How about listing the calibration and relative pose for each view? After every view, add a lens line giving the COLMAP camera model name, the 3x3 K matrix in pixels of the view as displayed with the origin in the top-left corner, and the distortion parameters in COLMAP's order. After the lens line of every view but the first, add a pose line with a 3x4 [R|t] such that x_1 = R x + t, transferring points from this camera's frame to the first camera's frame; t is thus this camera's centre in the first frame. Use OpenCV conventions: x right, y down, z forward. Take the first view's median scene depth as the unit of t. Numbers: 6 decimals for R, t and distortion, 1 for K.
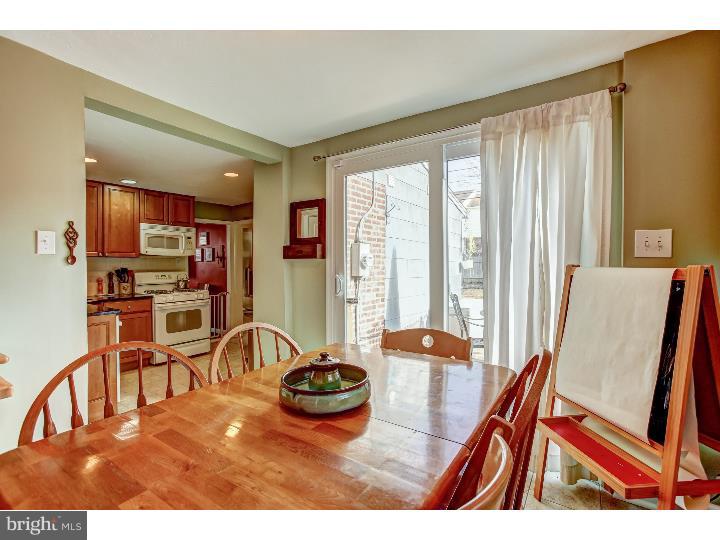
lens RADIAL K [[332.5, 0, 350.8], [0, 332.5, 265.0], [0, 0, 1]] dist [-0.005088, 0.000276]
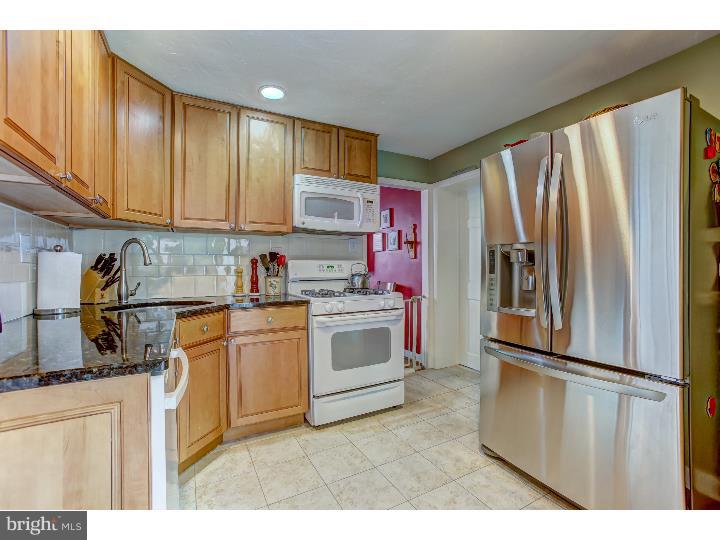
lens RADIAL K [[324.3, 0, 360.2], [0, 324.3, 266.8], [0, 0, 1]] dist [-0.011752, 0.000402]
pose [[0.891962, 0.002340, -0.452104, -0.257920], [-0.001984, 0.999997, 0.001262, 0.033520], [0.452105, -0.000229, 0.891964, 0.514325]]
